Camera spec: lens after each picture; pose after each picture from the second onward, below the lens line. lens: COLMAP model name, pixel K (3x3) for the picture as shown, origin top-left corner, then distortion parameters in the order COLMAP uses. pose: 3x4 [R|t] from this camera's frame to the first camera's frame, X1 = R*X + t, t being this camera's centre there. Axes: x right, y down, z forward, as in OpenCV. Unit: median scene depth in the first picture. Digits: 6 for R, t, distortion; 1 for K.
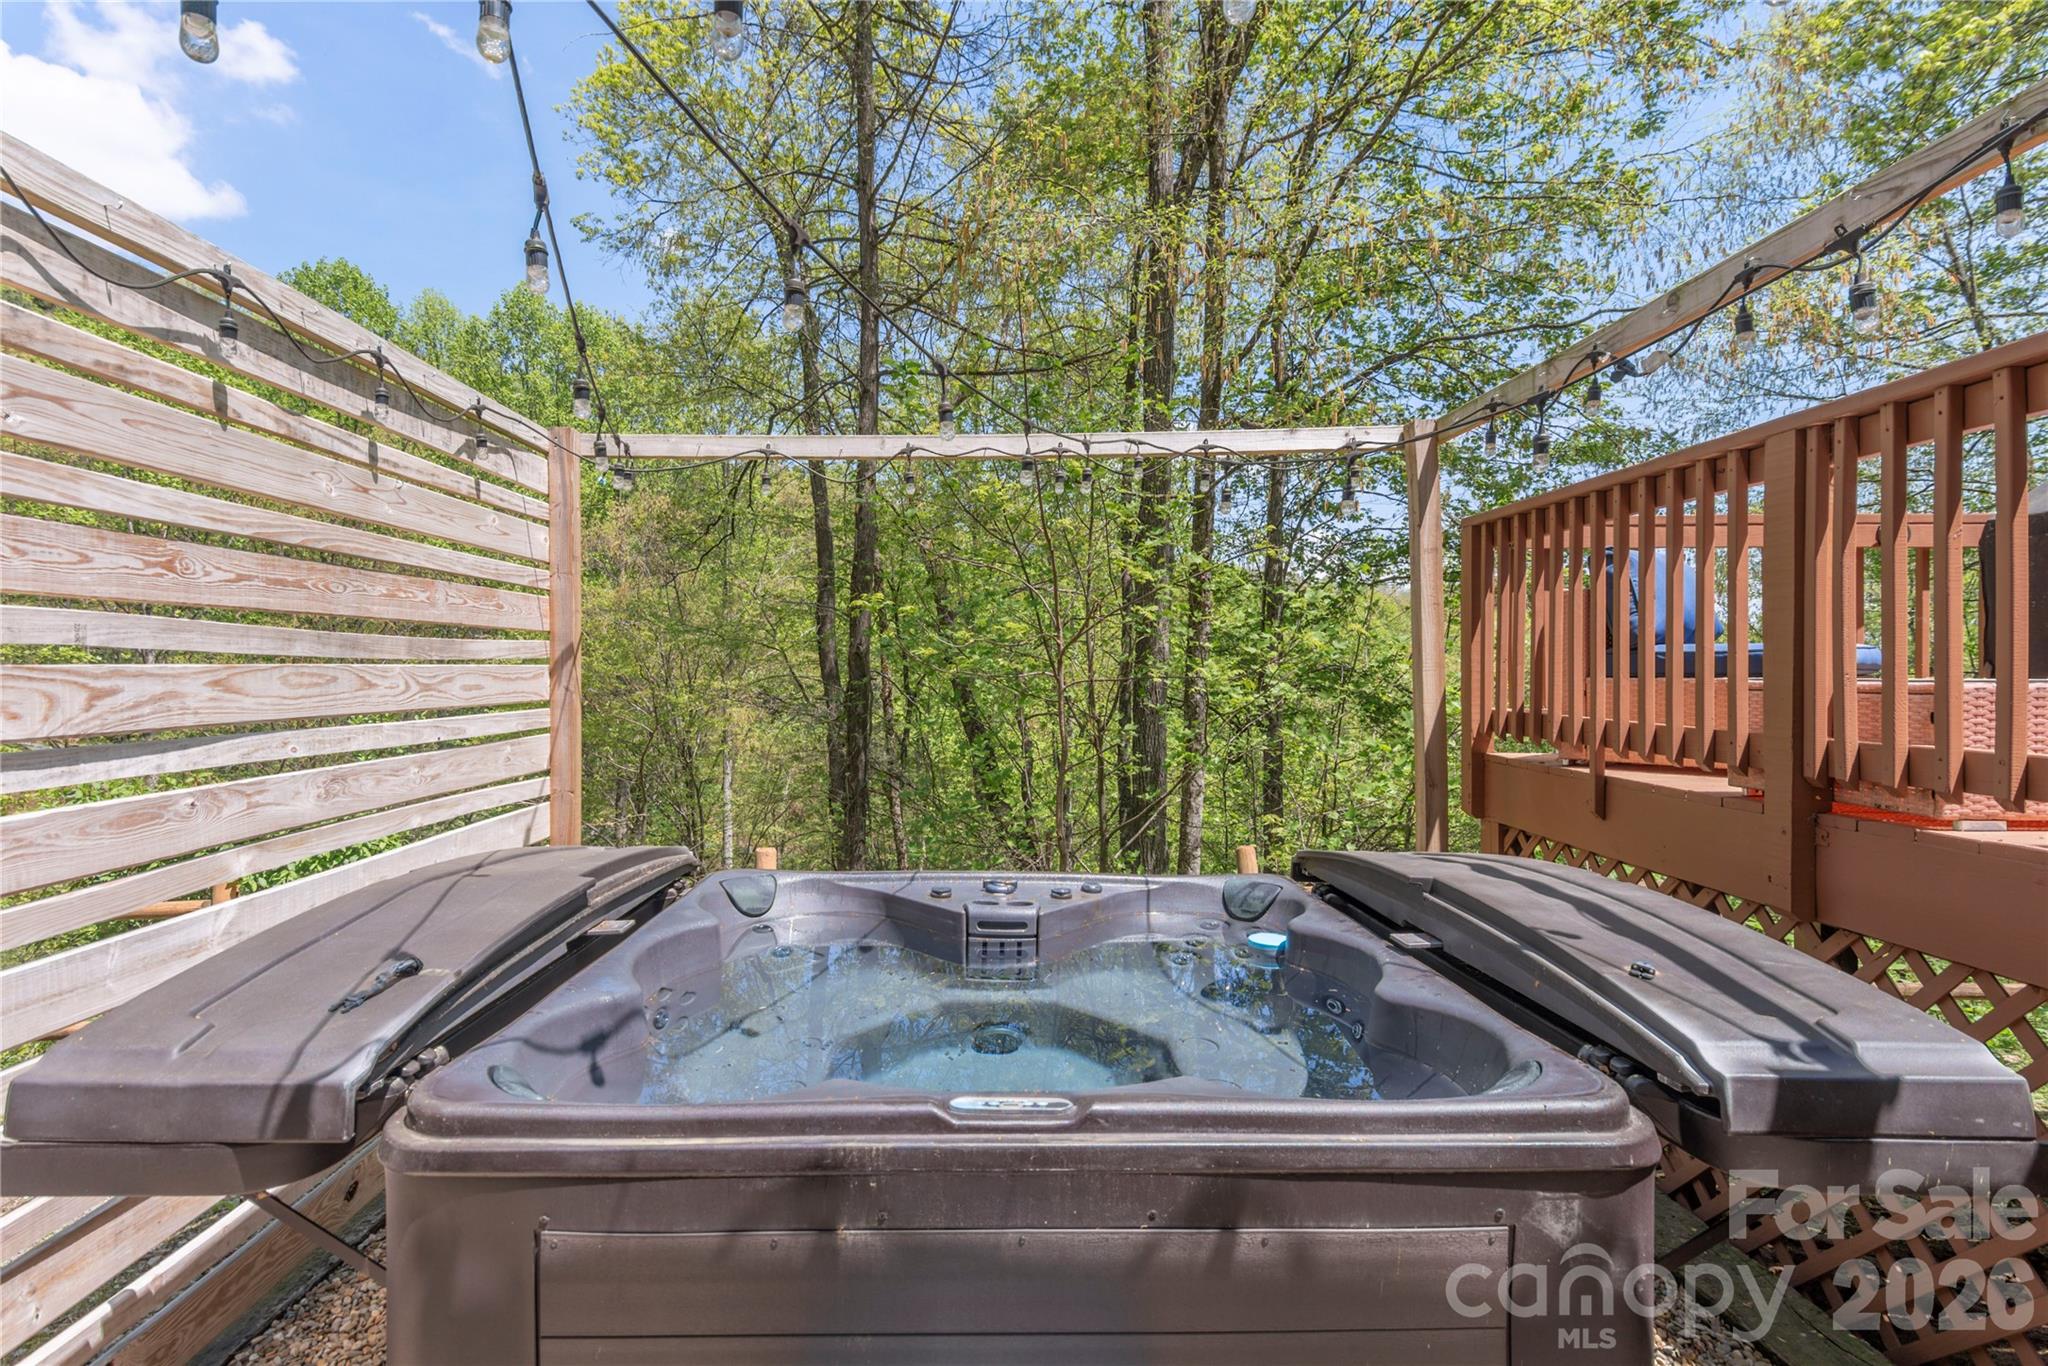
lens RADIAL K [[1022.3, 0, 1019.5], [0, 1022.3, 678.8], [0, 0, 1]] dist [0.011206, 0.004390]
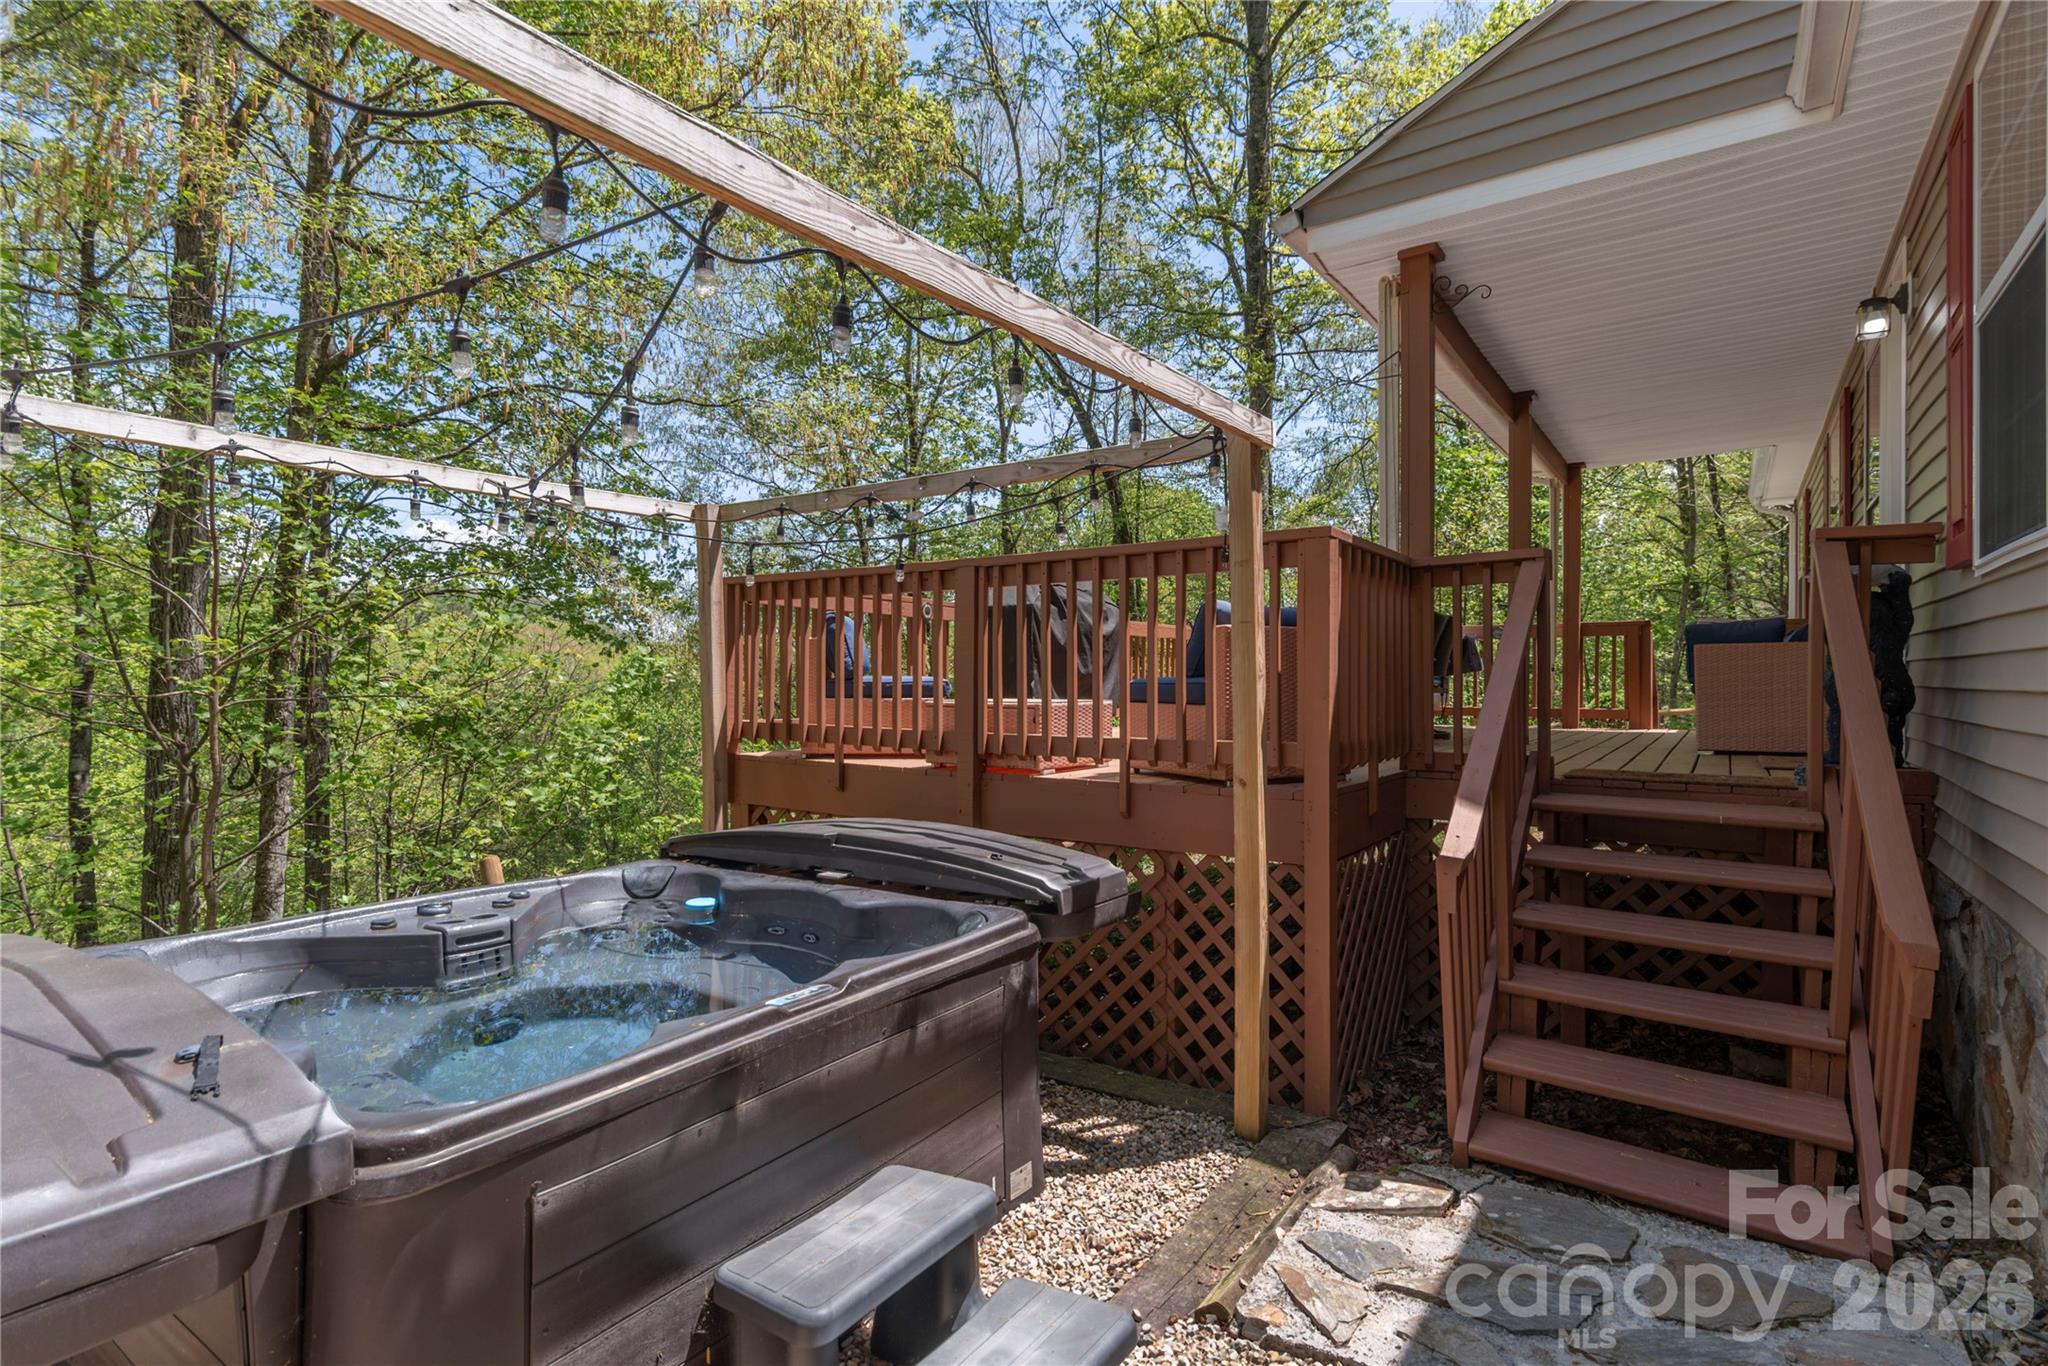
lens RADIAL K [[957.7, 0, 1028.5], [0, 957.7, 683.8], [0, 0, 1]] dist [0.005100, 0.000302]
pose [[0.563343, 0.003940, 0.826214, -0.761646], [-0.000206, 0.999989, -0.004629, -0.028008], [-0.826223, 0.002438, 0.563337, -0.057153]]
